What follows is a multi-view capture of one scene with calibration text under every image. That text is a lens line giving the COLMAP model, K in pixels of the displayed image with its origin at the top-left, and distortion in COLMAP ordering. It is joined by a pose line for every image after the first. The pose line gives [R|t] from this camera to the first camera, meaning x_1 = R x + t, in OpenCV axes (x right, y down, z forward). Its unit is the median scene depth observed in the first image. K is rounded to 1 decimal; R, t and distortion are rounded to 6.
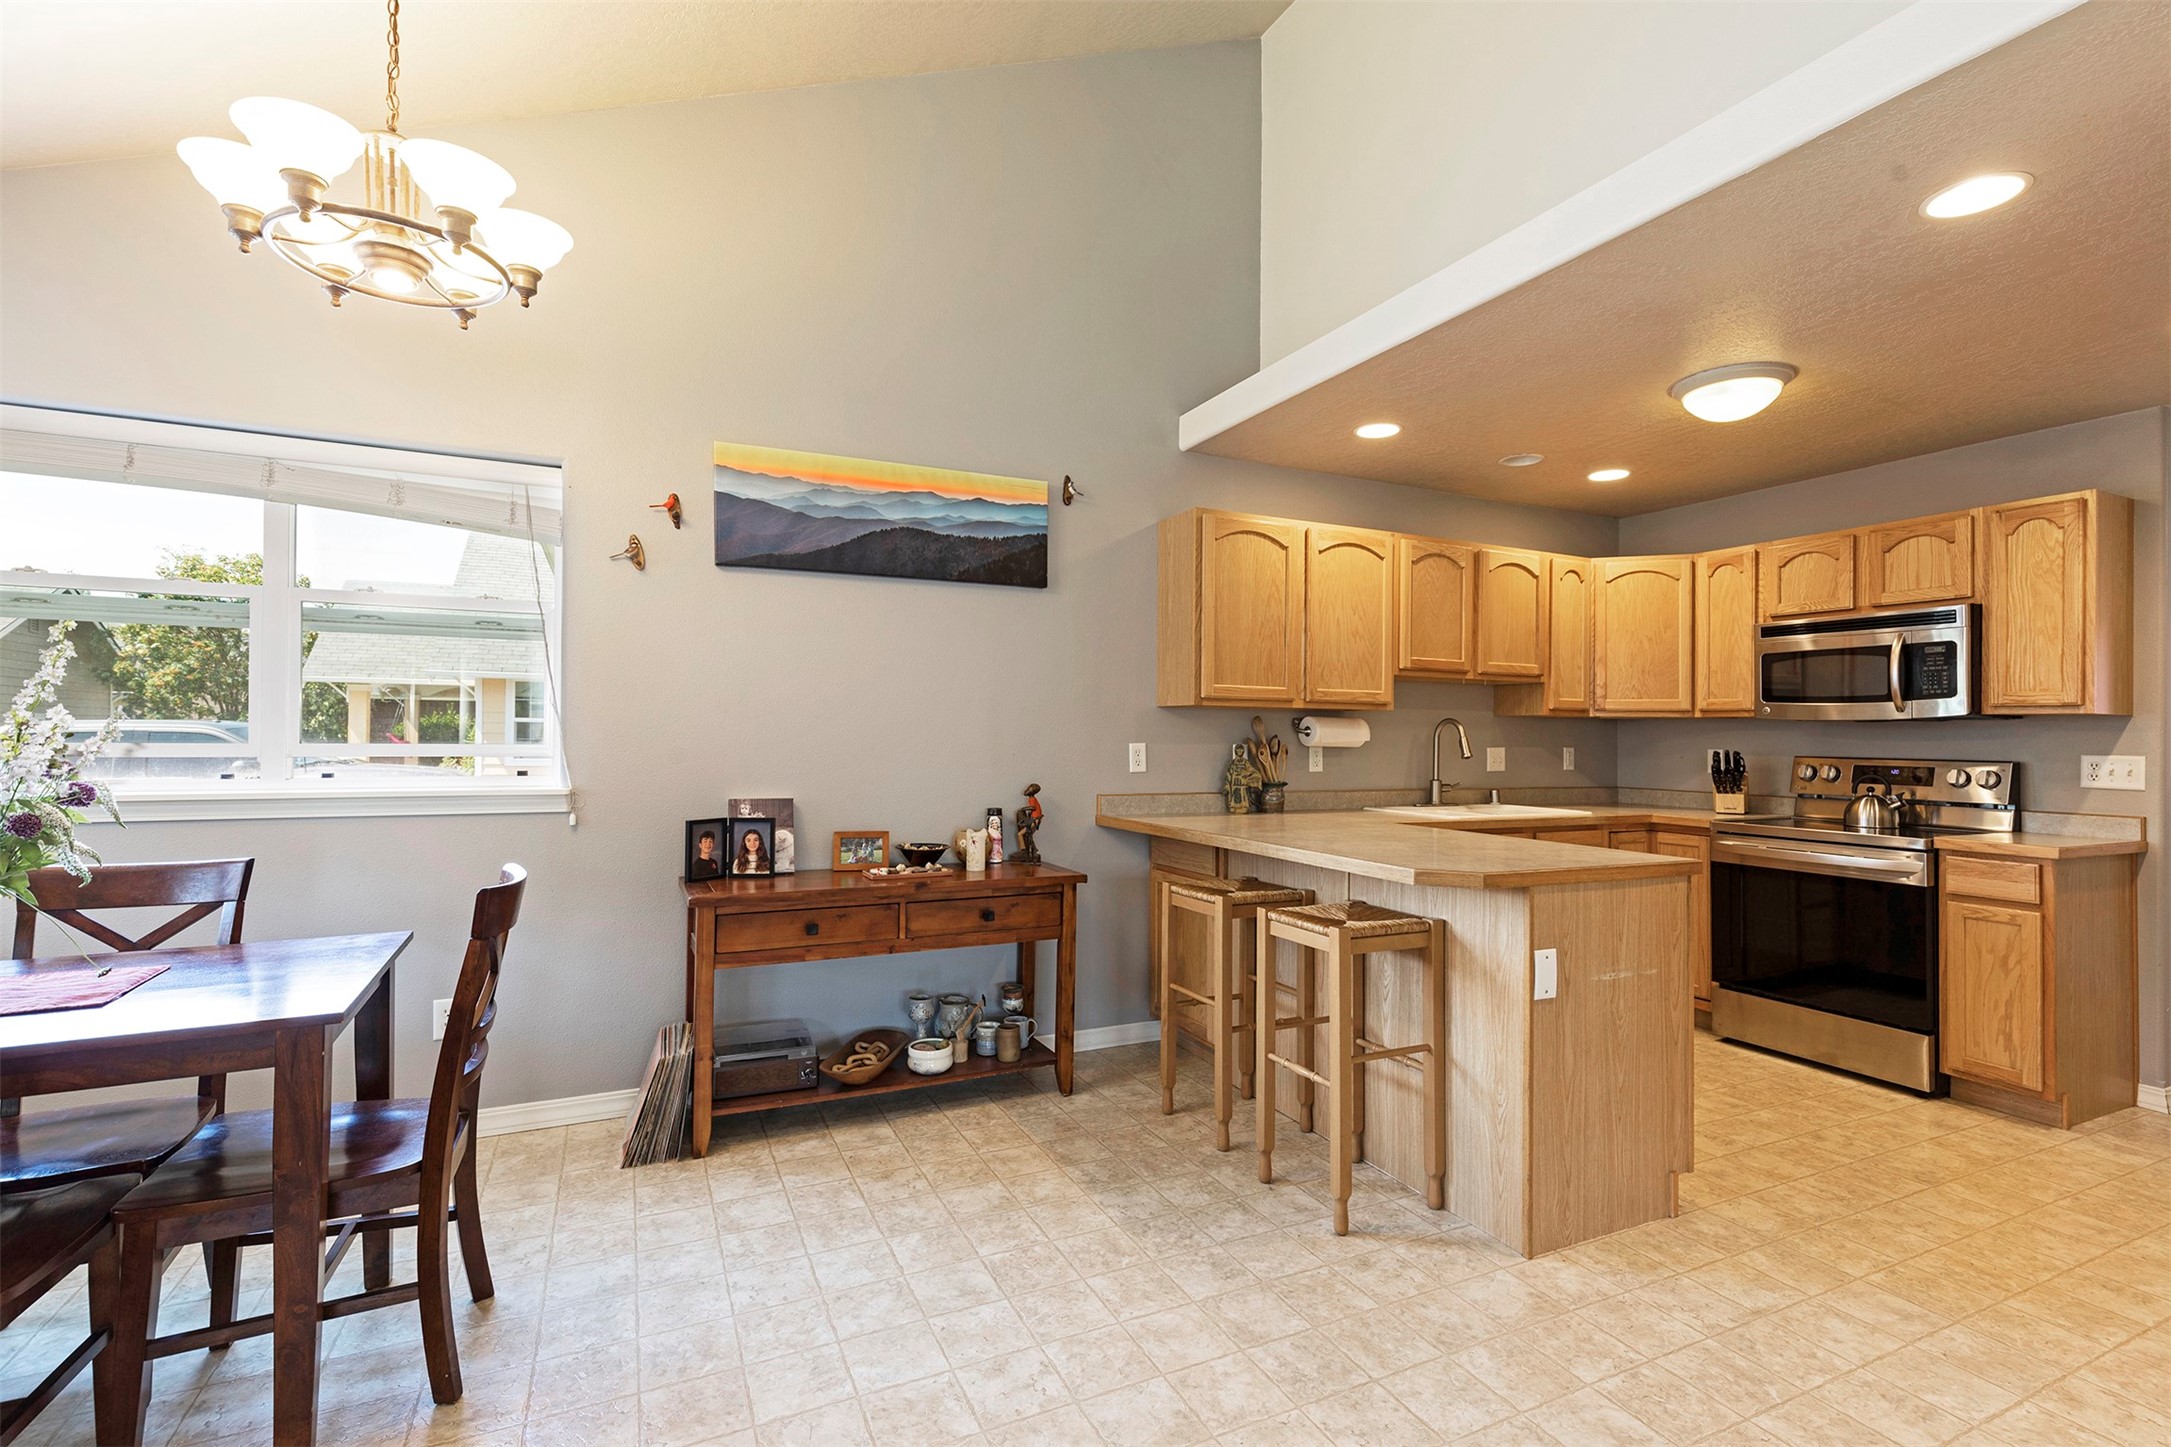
lens RADIAL K [[977.6, 0, 1126.5], [0, 977.6, 751.6], [0, 0, 1]] dist [0.010894, -0.004073]
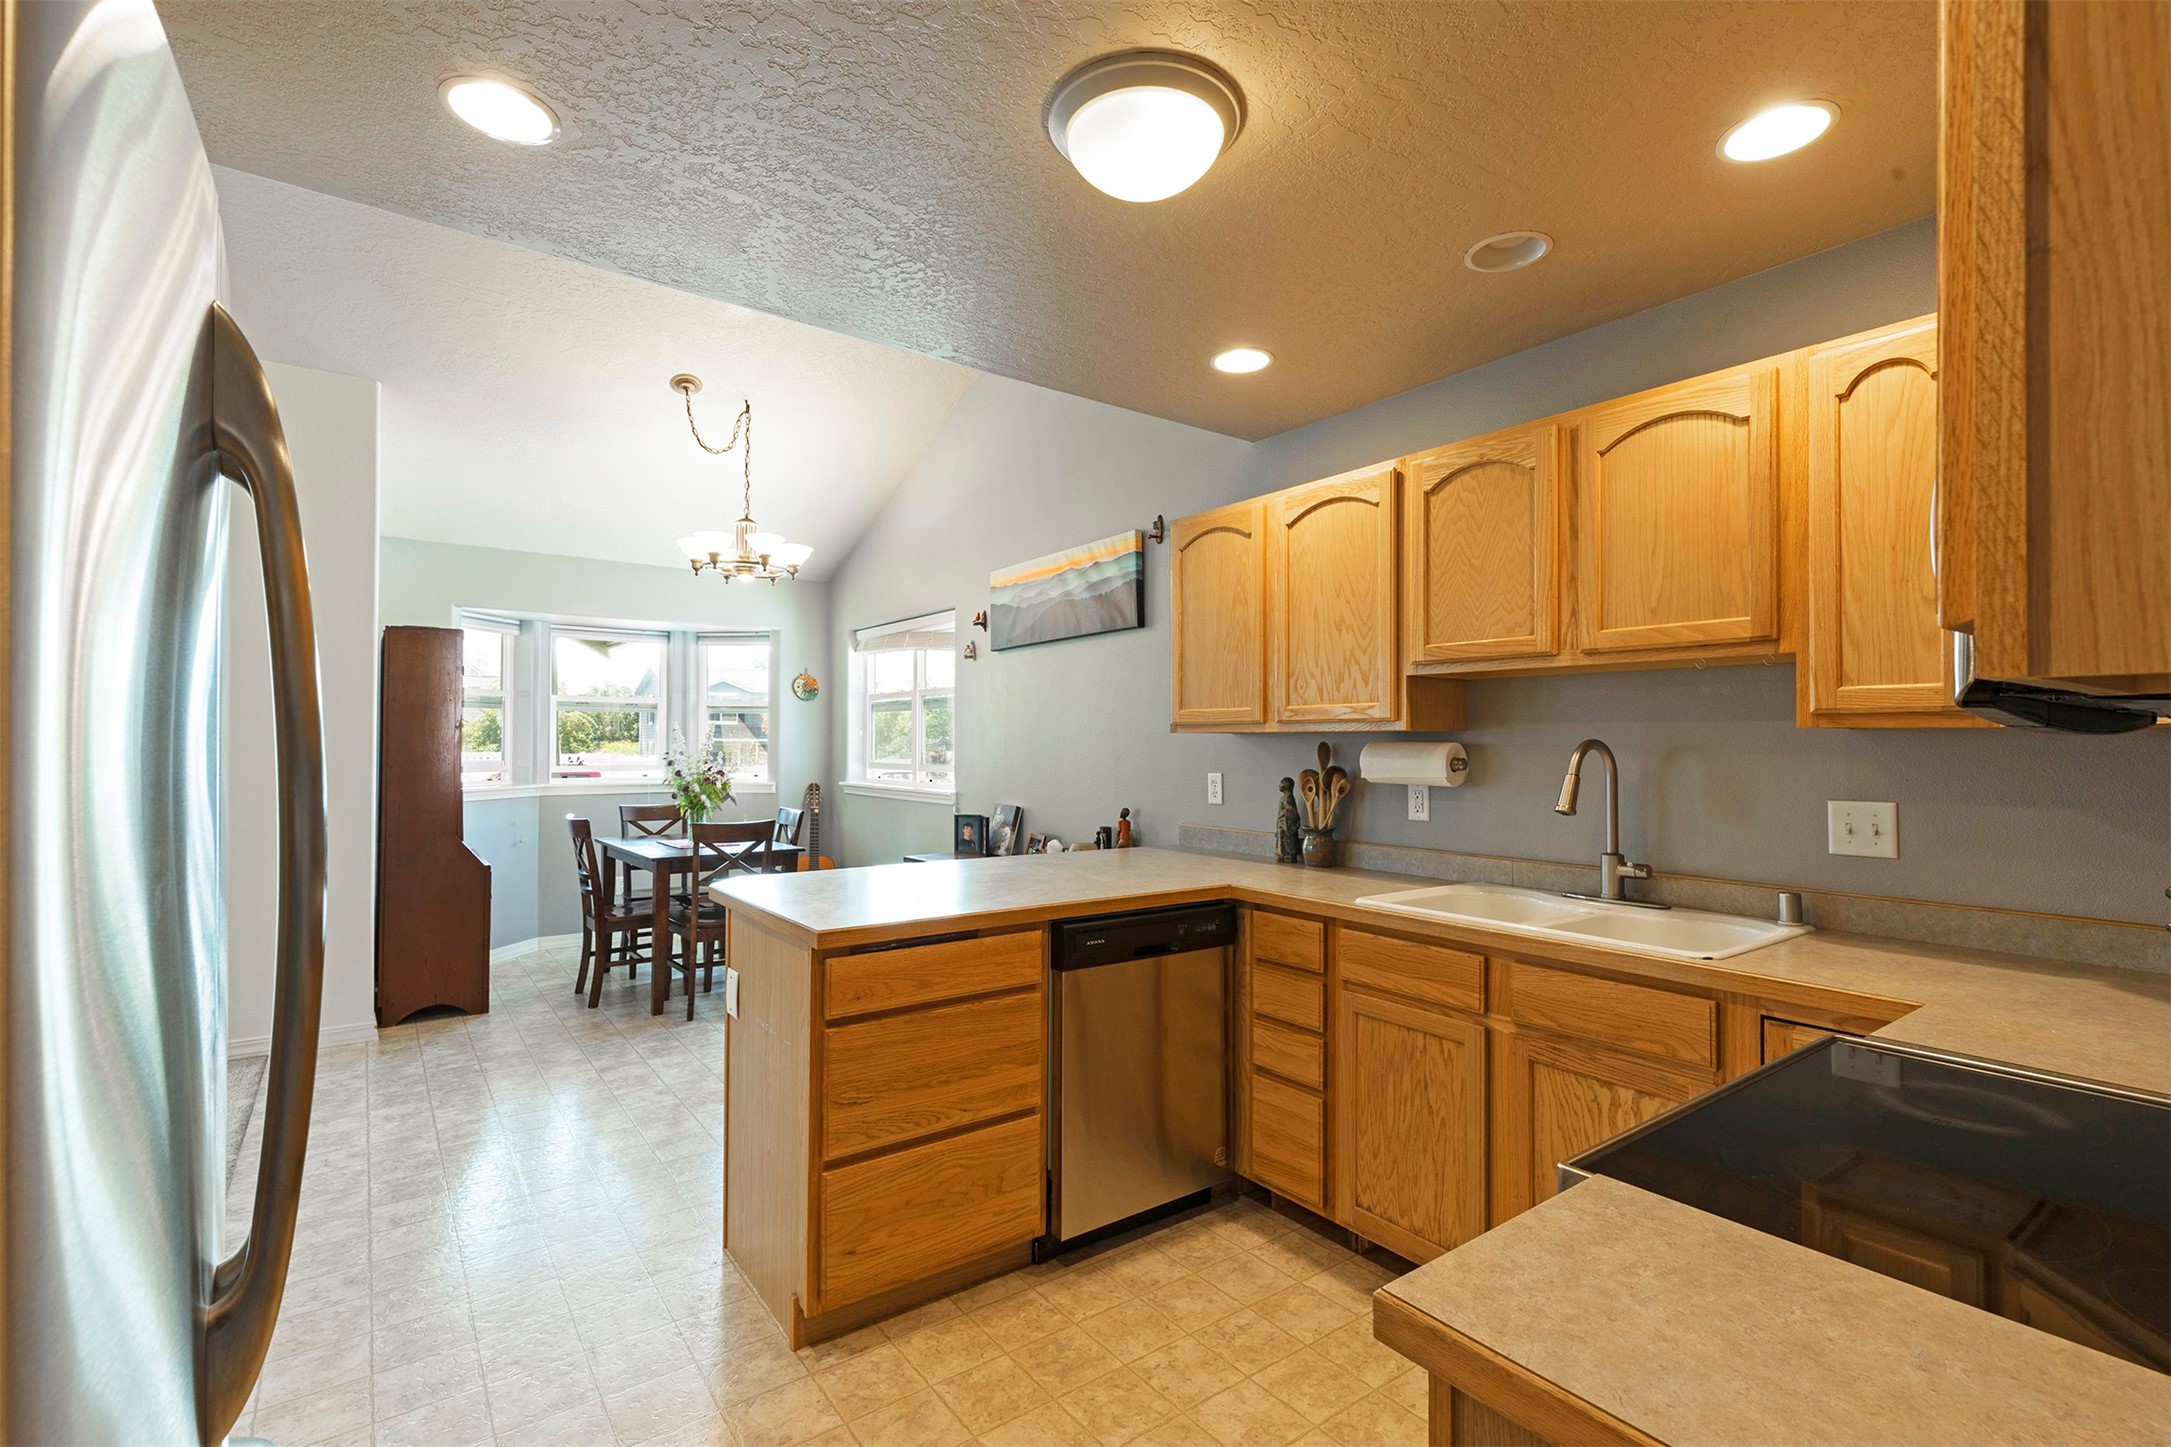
lens RADIAL K [[977.6, 0, 1035.2], [0, 977.6, 744.6], [0, 0, 1]] dist [0.010894, -0.004073]
pose [[0.146149, -0.010281, -0.989209, 1.045880], [-0.018010, 0.999753, -0.013051, -0.023385], [0.989099, 0.019723, 0.145928, 0.791387]]
